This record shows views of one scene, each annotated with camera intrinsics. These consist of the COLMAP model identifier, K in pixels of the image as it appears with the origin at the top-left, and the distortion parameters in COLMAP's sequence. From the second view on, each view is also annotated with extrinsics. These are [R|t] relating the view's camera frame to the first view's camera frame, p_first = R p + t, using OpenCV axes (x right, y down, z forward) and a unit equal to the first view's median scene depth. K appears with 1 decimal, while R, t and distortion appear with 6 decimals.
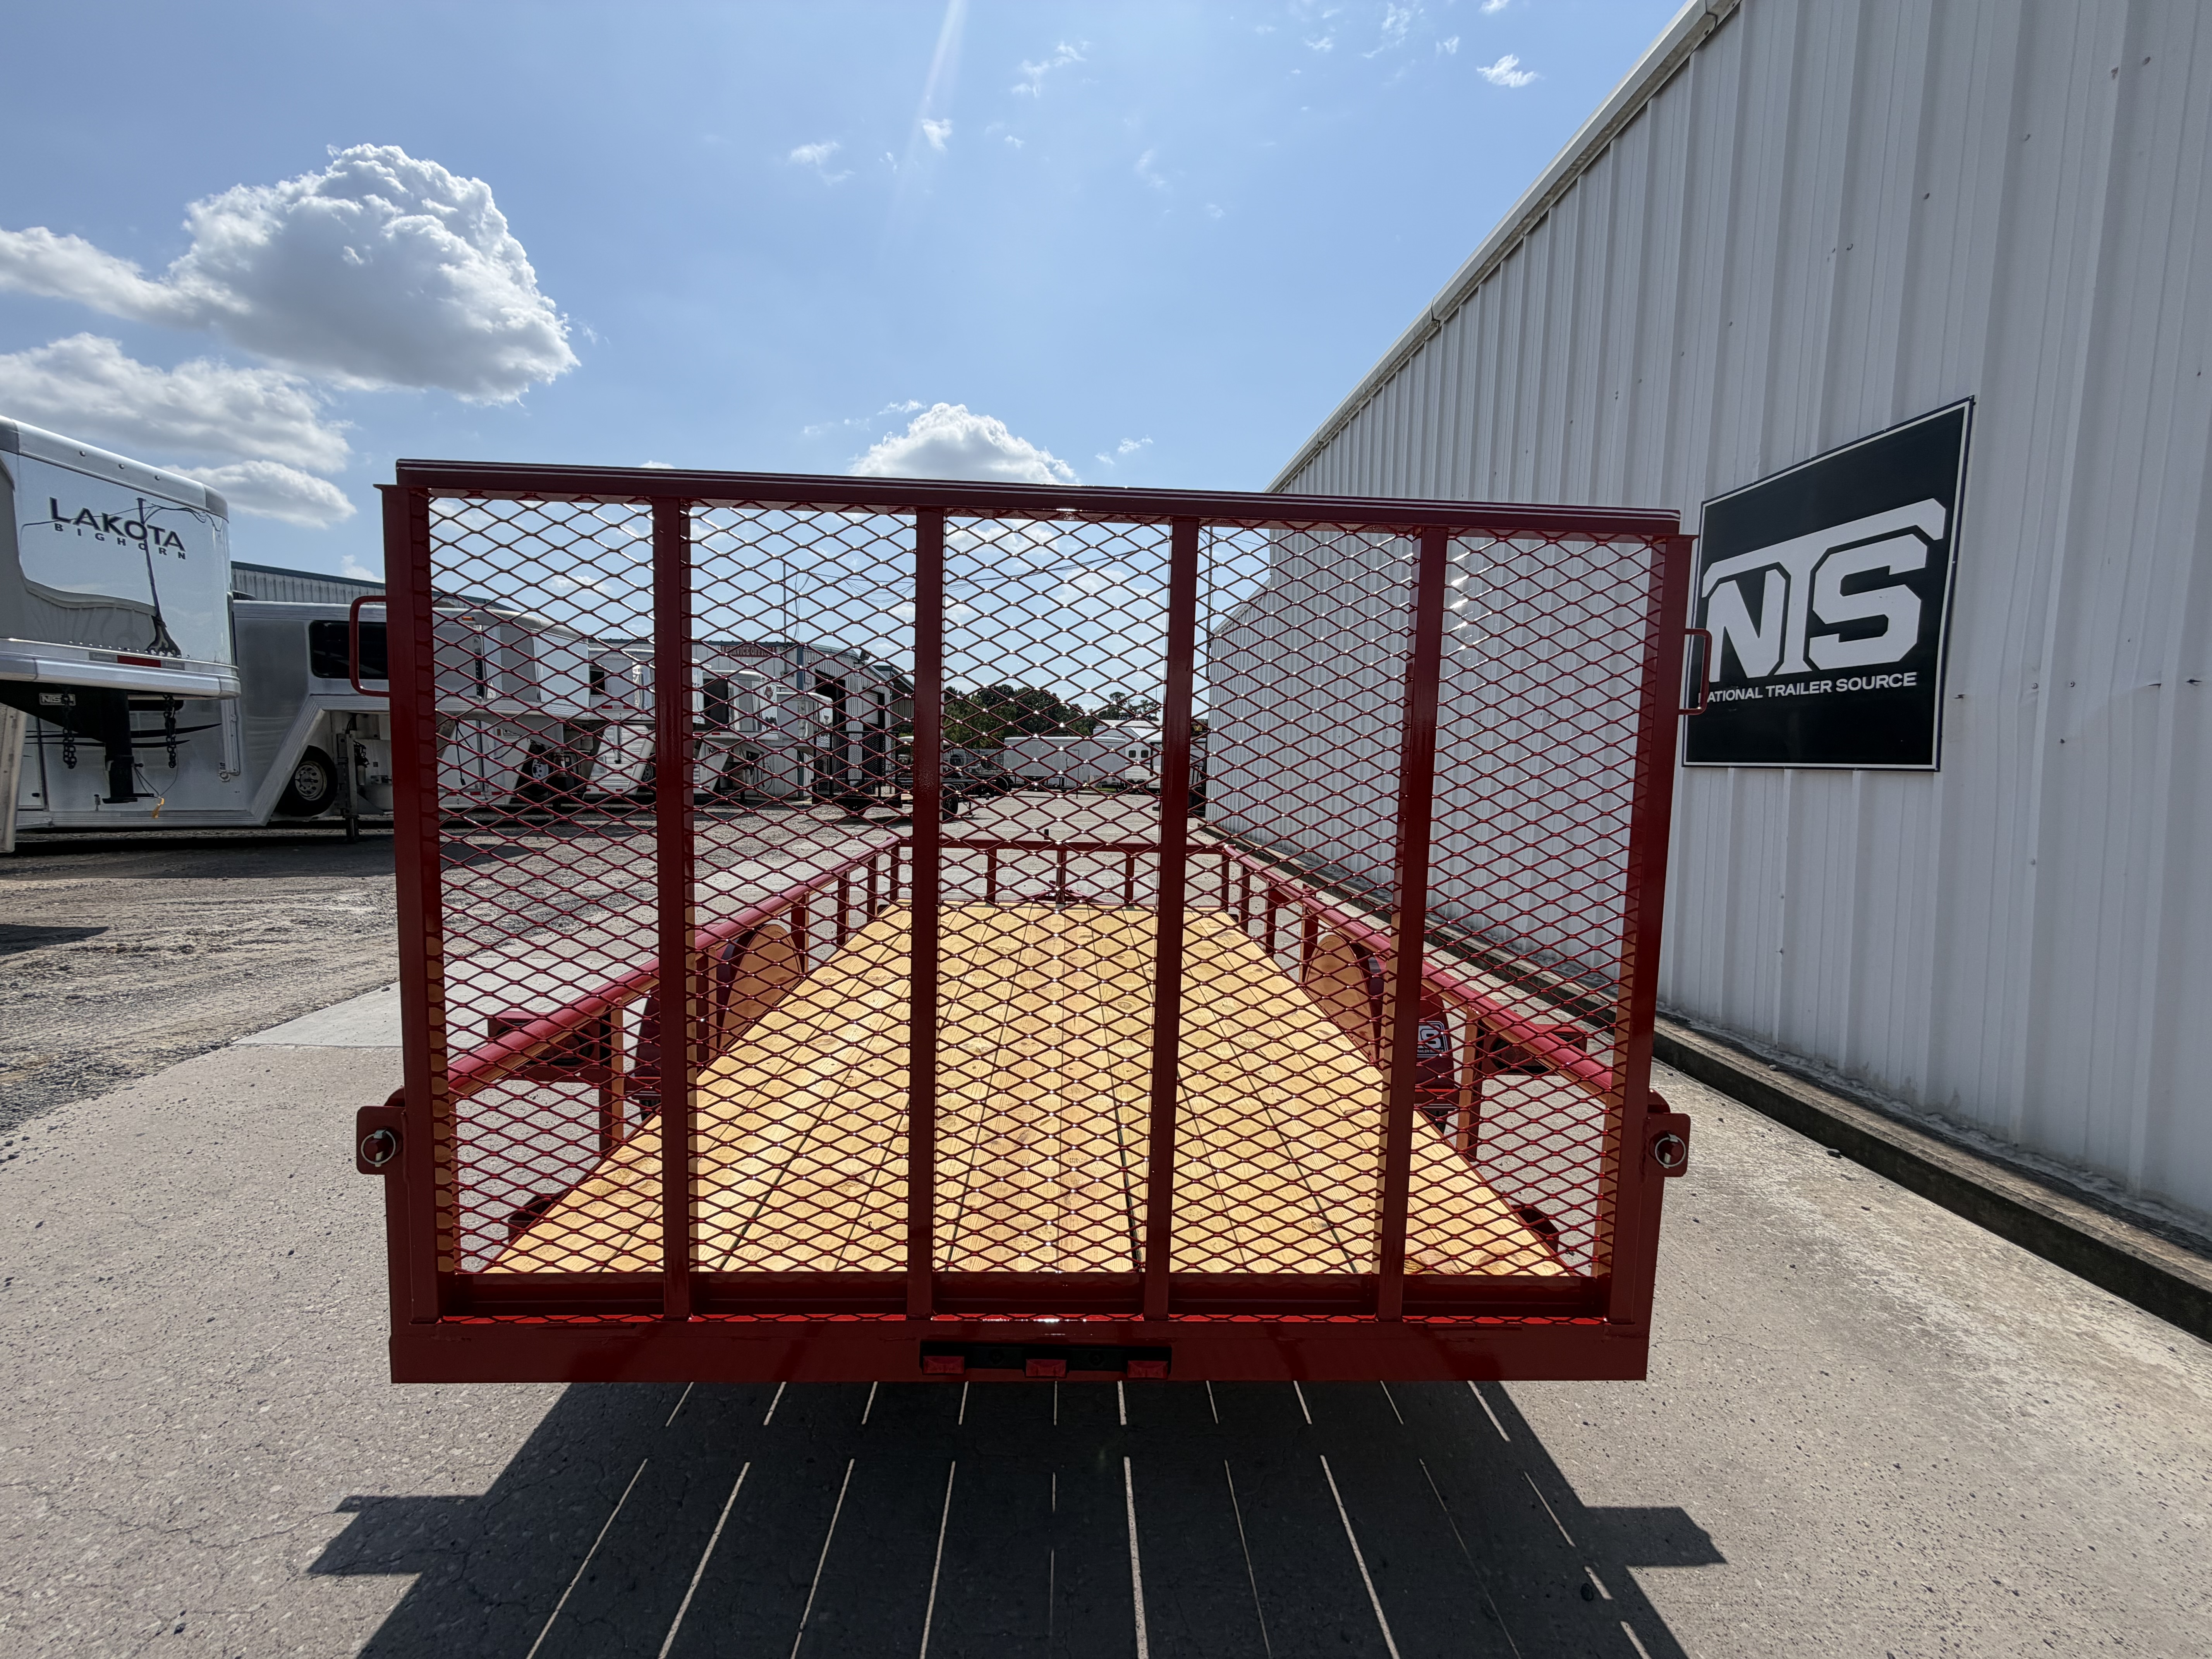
lens RADIAL K [[881.2, 0, 1103.5], [0, 881.2, 821.7], [0, 0, 1]] dist [0.001626, 0.000172]
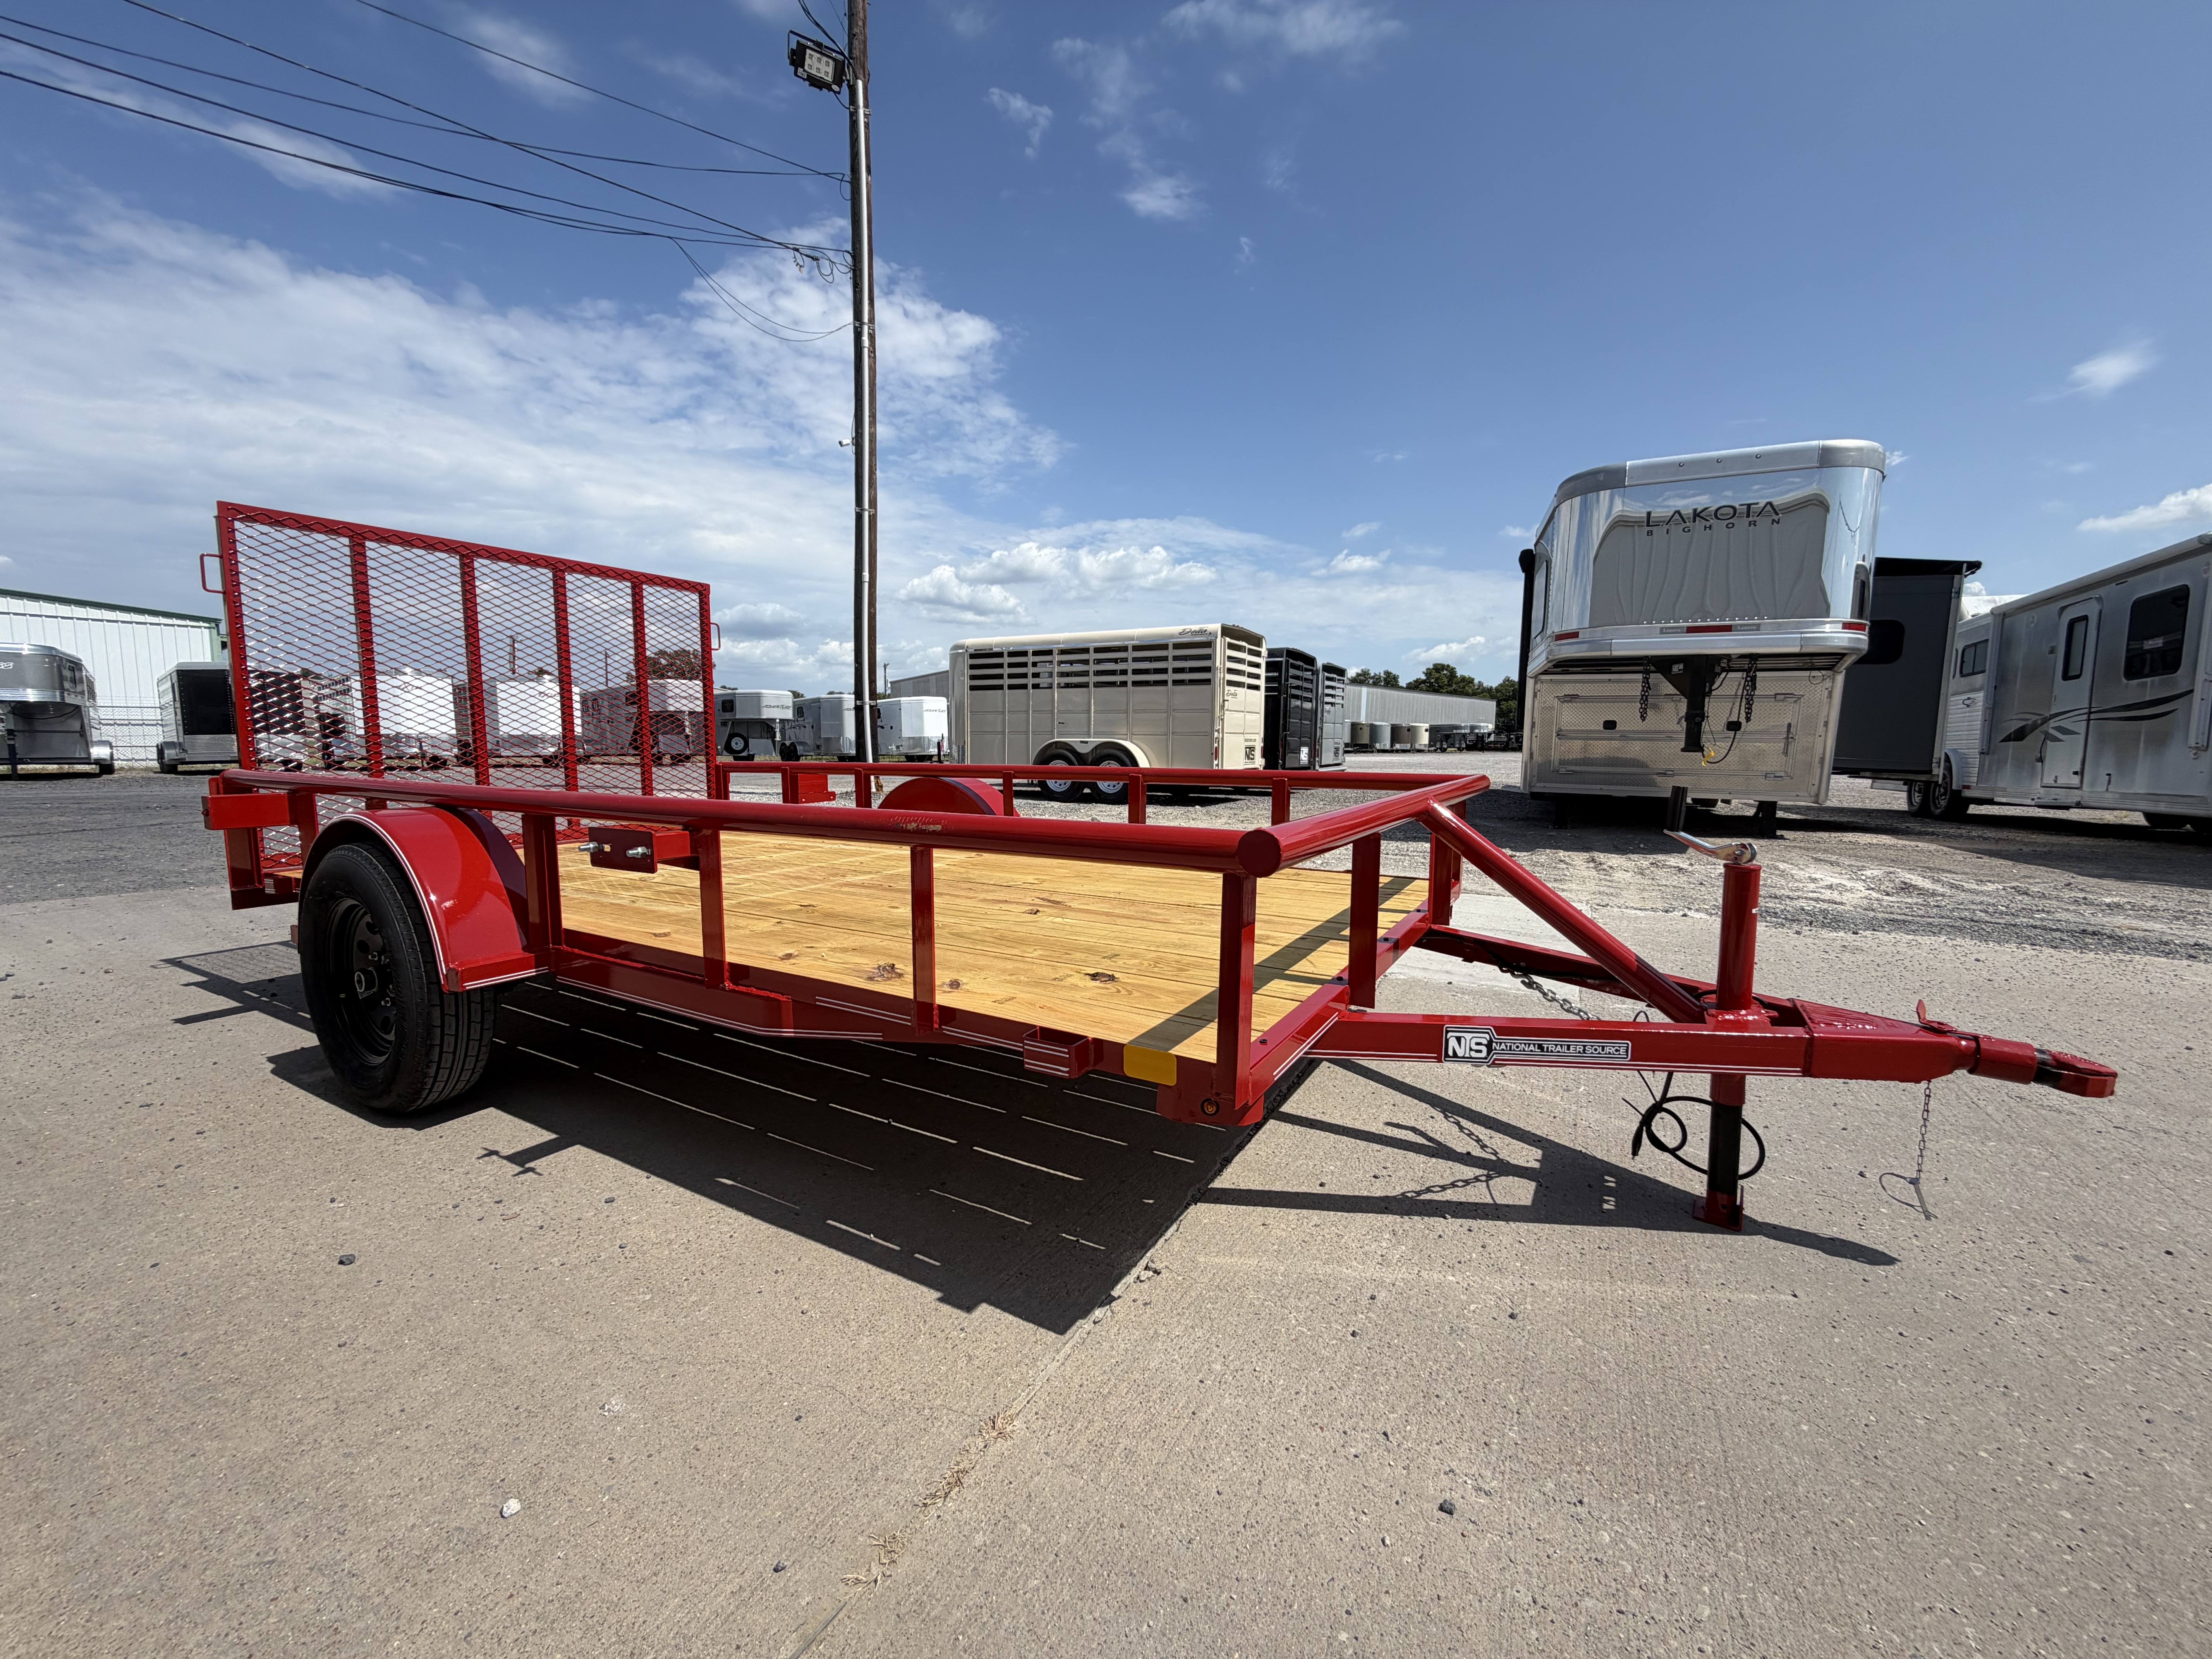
lens RADIAL K [[881.2, 0, 1102.2], [0, 881.2, 822.7], [0, 0, 1]] dist [0.001626, 0.000172]
pose [[-0.541421, 0.053840, -0.839026, 0.502916], [-0.085136, 0.989307, 0.118421, 0.001162], [0.836430, 0.135547, -0.531048, 1.540286]]
